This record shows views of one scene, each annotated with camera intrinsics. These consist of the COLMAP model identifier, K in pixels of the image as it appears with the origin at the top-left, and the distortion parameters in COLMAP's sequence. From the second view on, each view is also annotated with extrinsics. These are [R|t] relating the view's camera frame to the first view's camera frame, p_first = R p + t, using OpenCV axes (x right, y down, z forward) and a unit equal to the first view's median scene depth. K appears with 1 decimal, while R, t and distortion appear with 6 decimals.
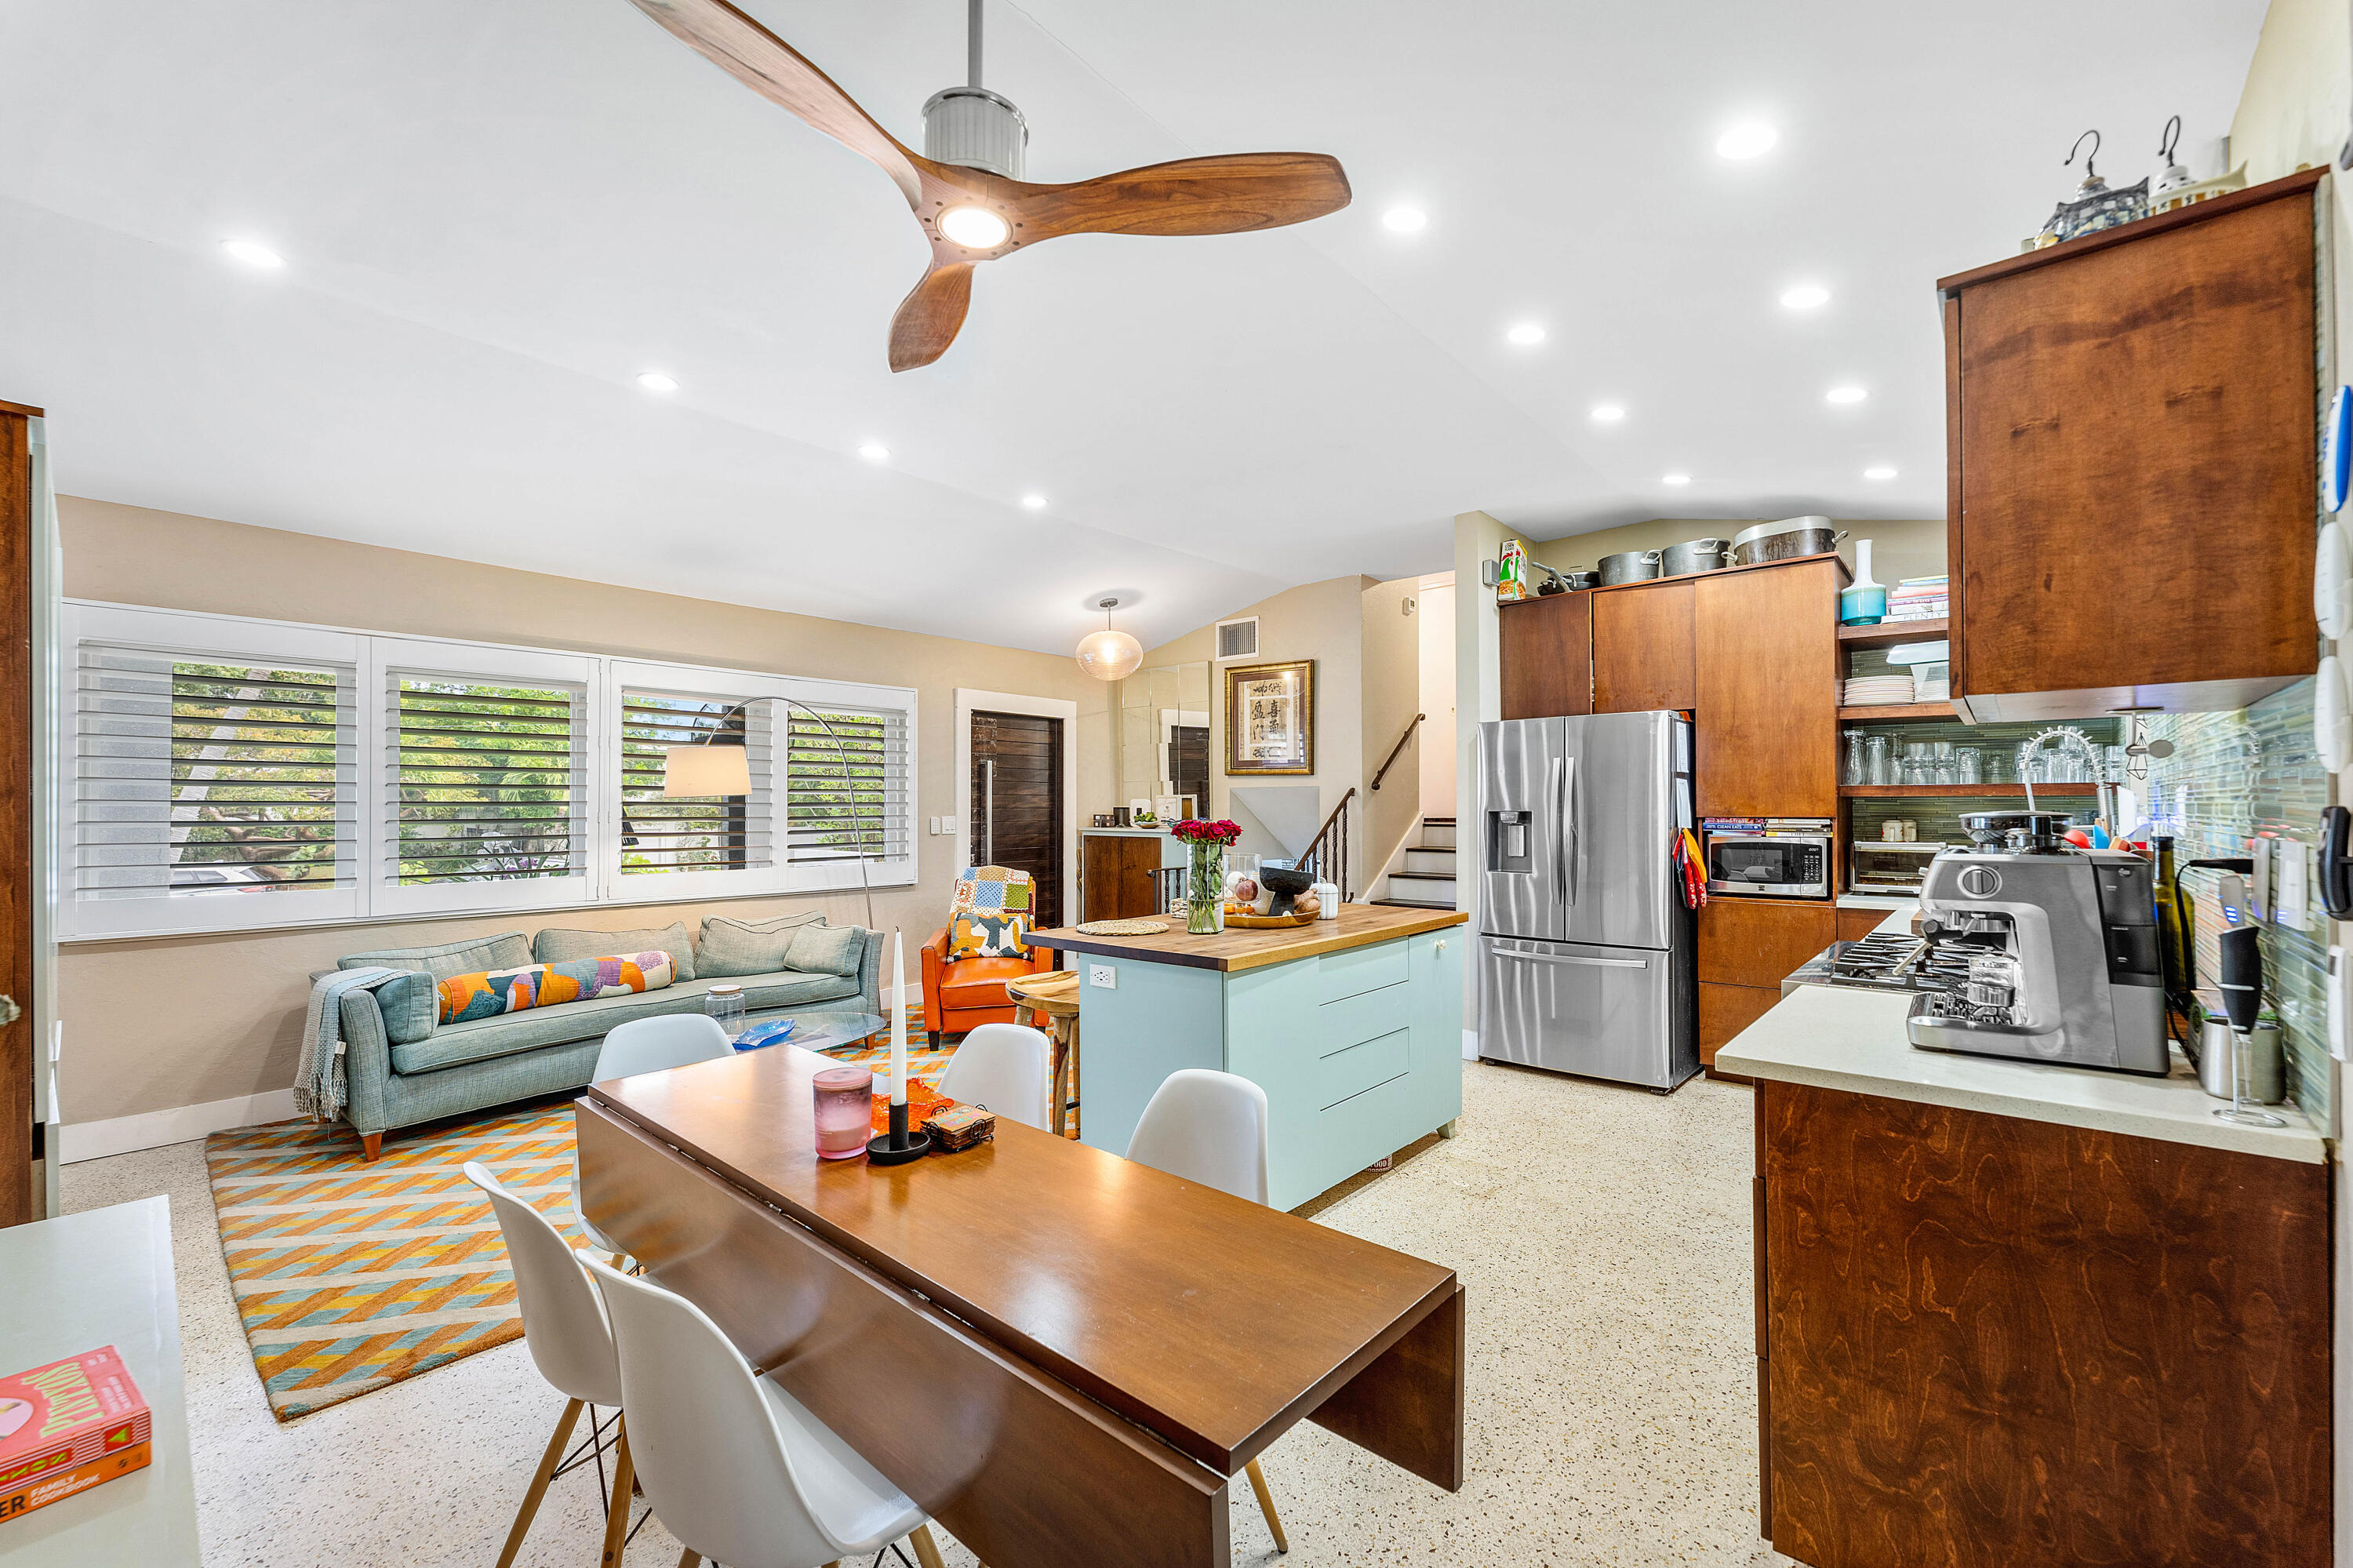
lens RADIAL K [[976.2, 0, 1195.4], [0, 976.2, 797.6], [0, 0, 1]] dist [0.000477, 0.000104]
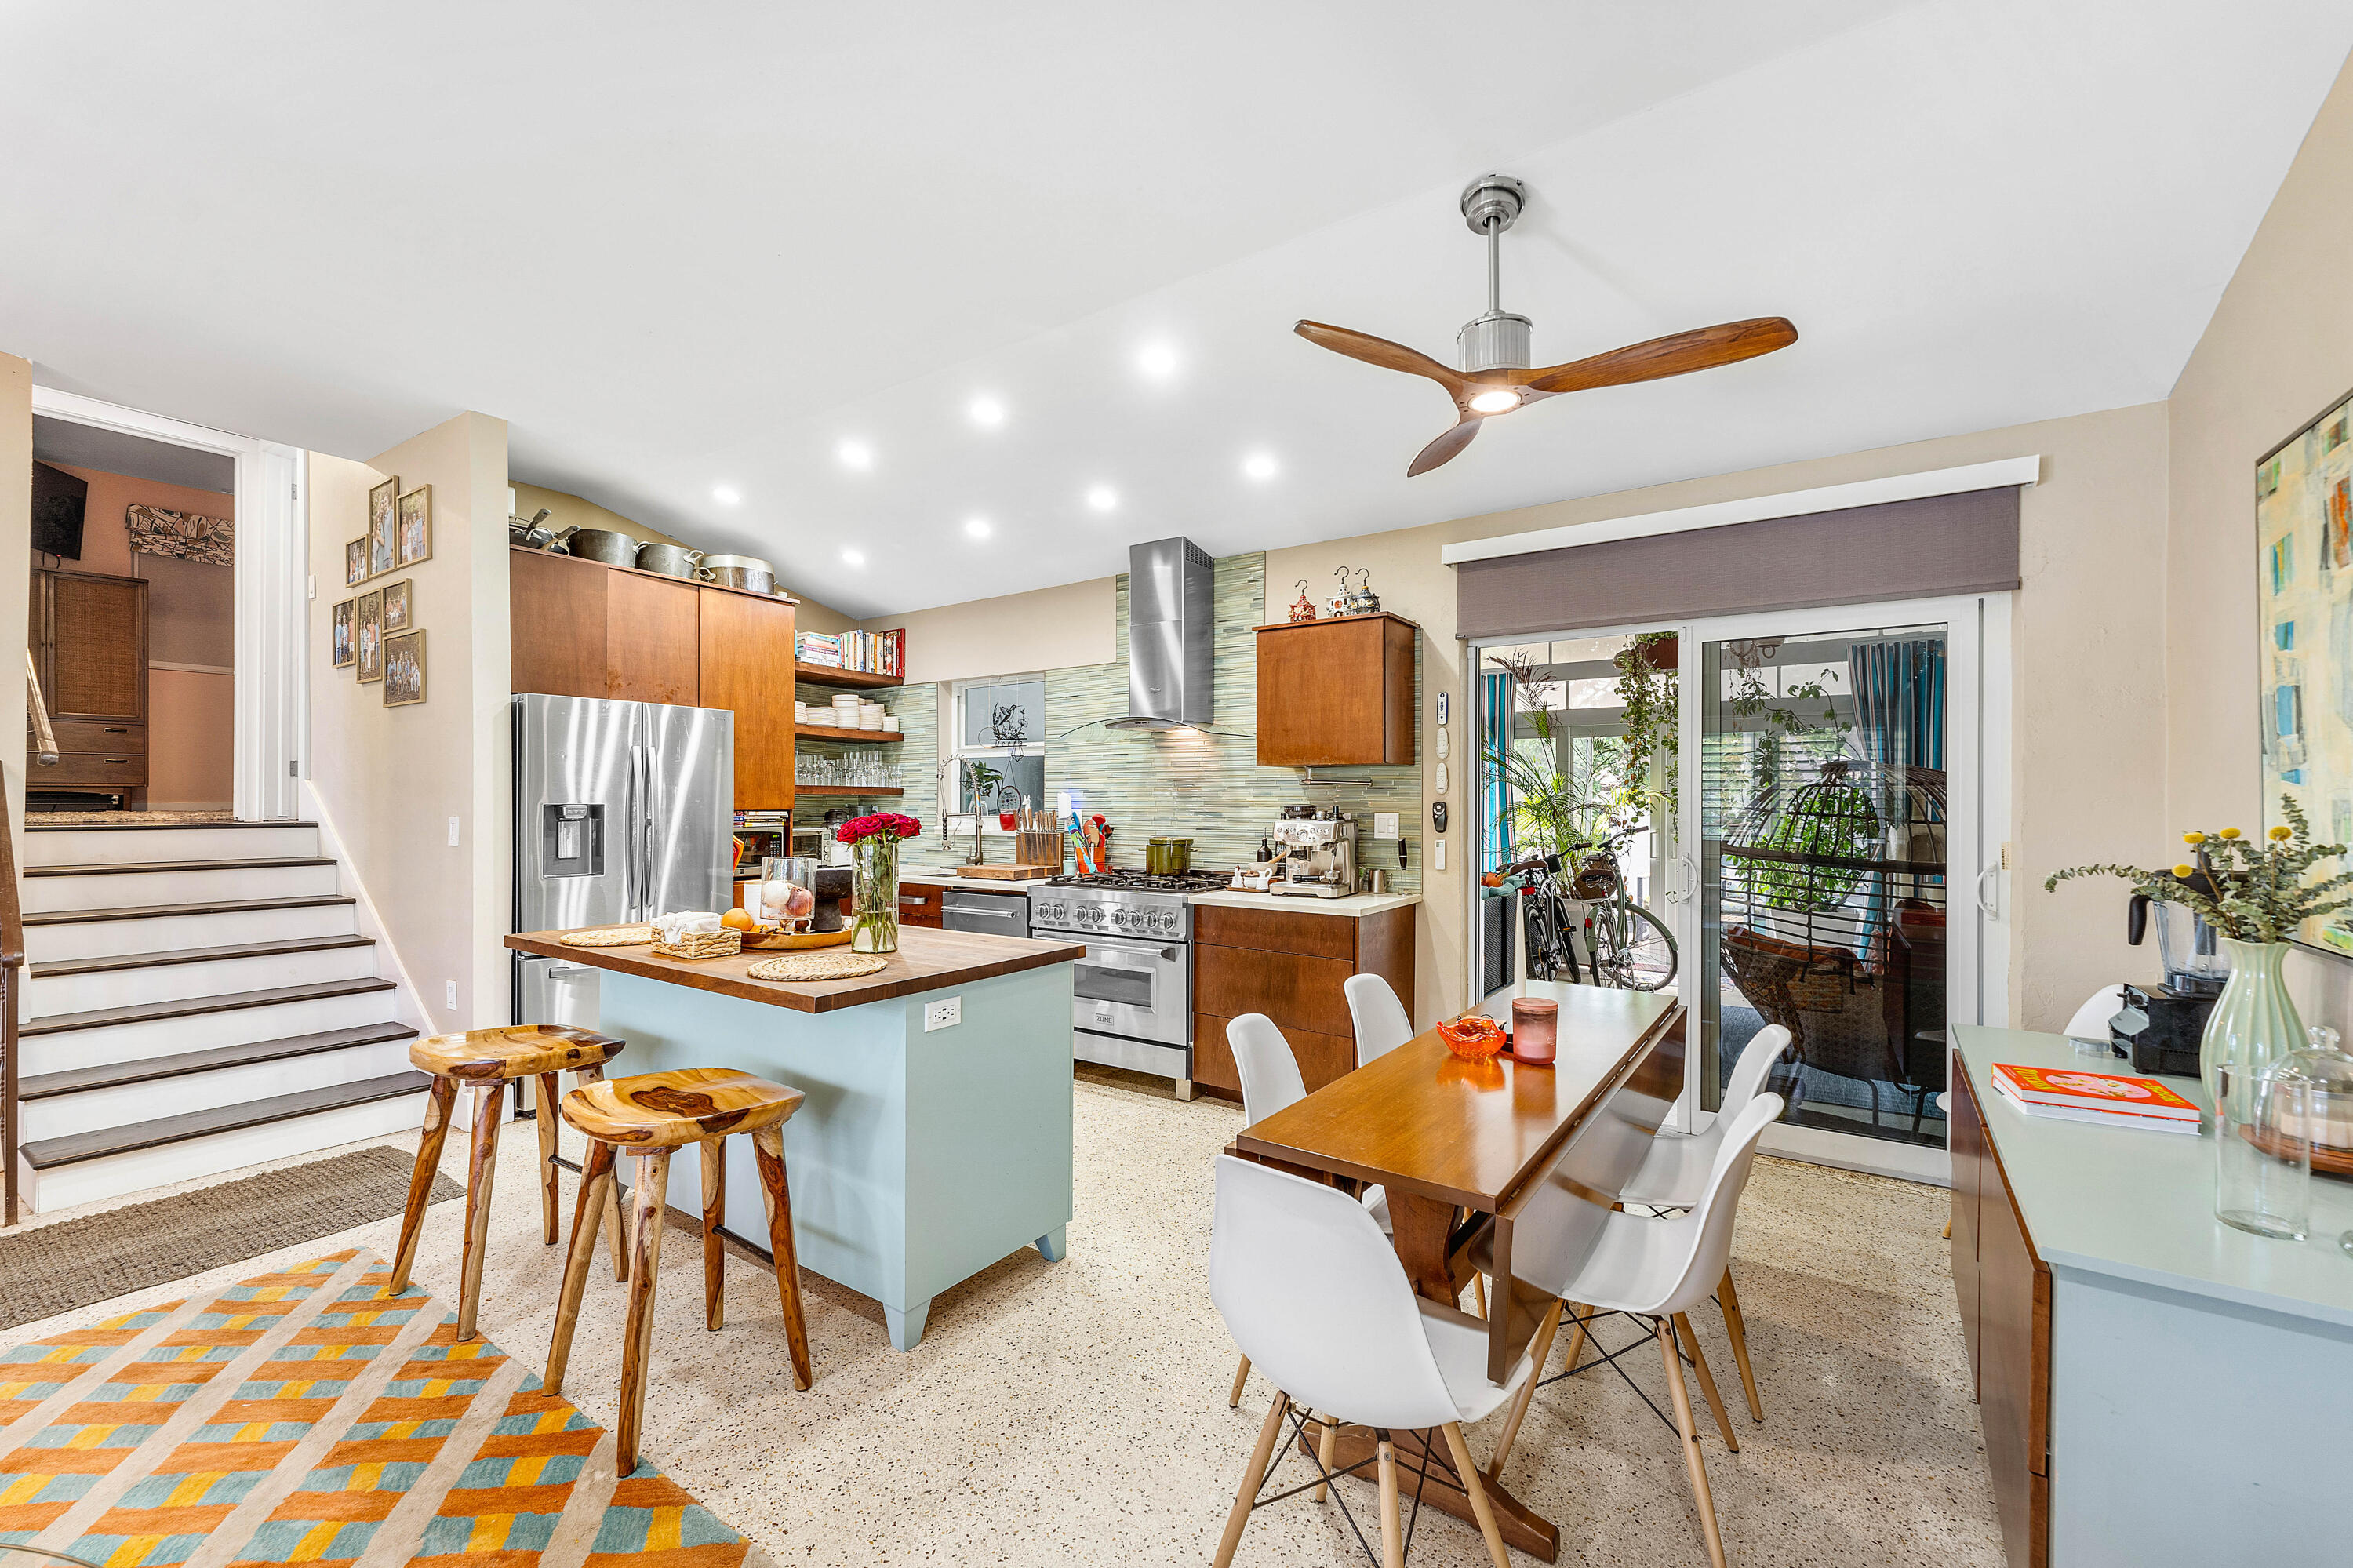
lens RADIAL K [[976.2, 0, 1169.2], [0, 976.2, 779.2], [0, 0, 1]] dist [0.000477, 0.000104]
pose [[-0.152079, 0.026407, 0.988015, -0.591343], [-0.010786, 0.999539, -0.028376, 0.010318], [-0.988309, -0.014972, -0.151724, 0.622425]]
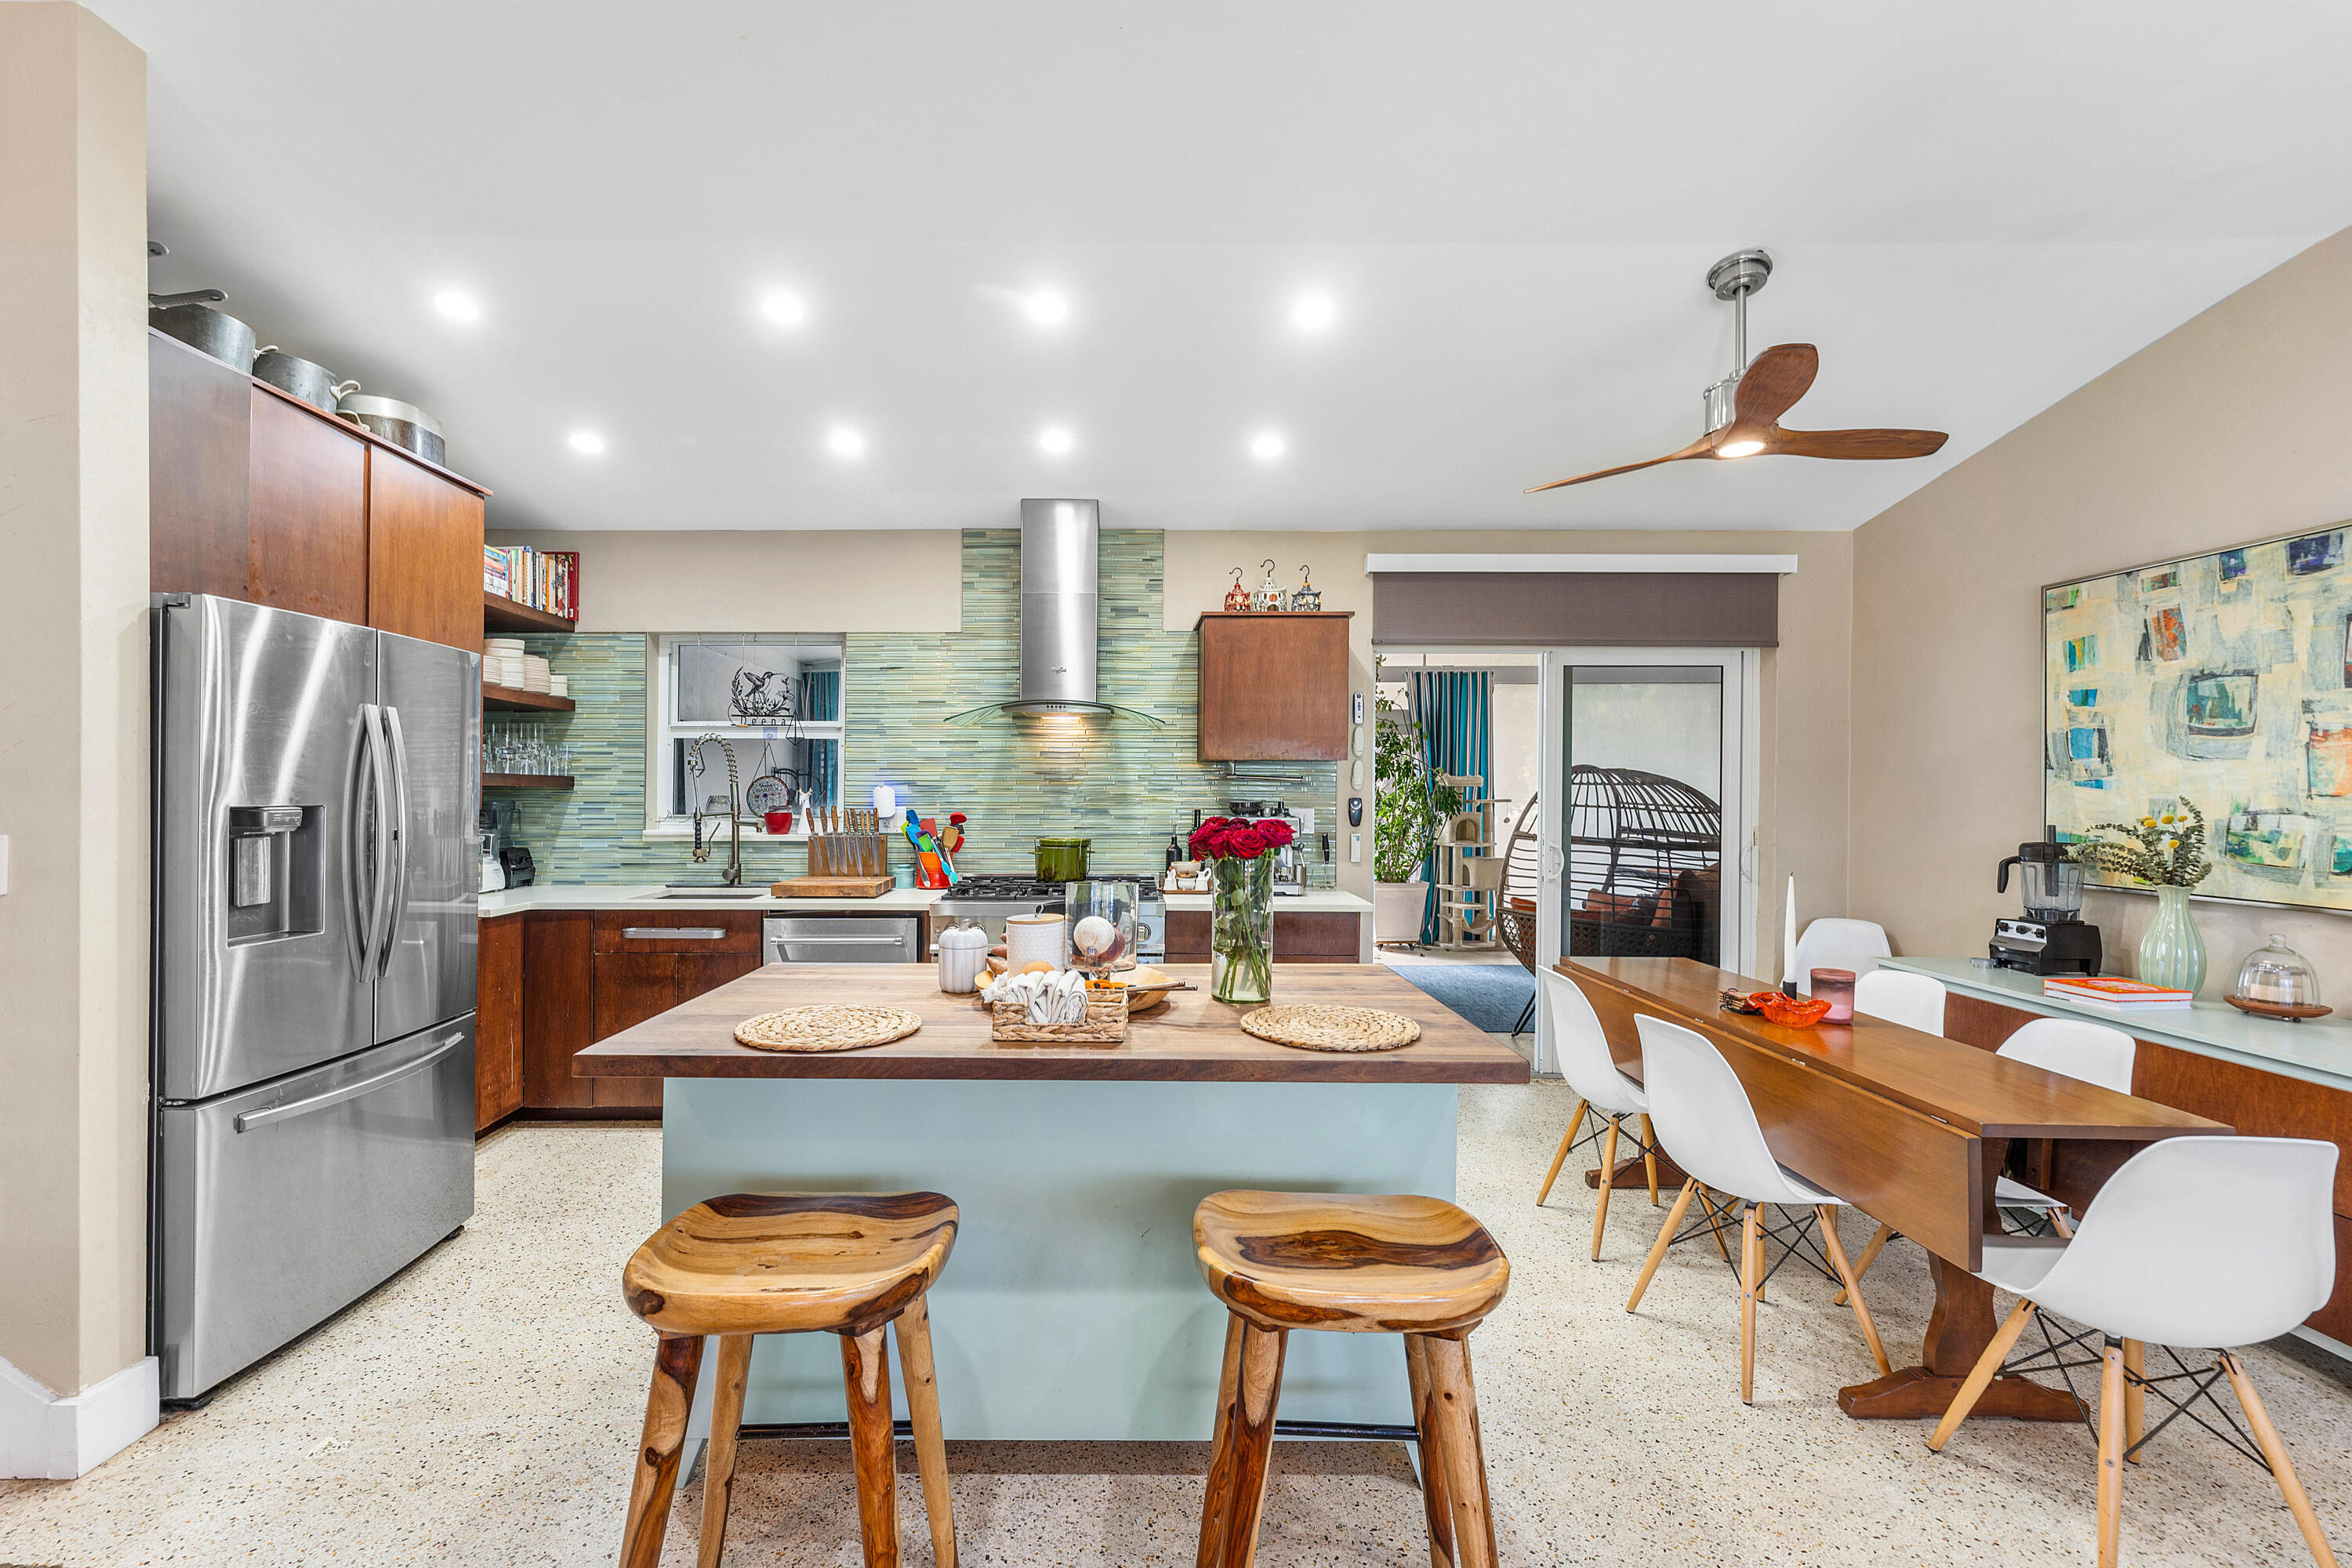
lens RADIAL K [[975.7, 0, 1177.7], [0, 975.7, 780.4], [0, 0, 1]] dist [0.000477, 0.000104]
pose [[-0.693900, 0.012302, 0.719966, -0.304372], [-0.006549, 0.999705, -0.023394, 0.009589], [-0.720041, -0.020948, -0.693615, 1.013799]]
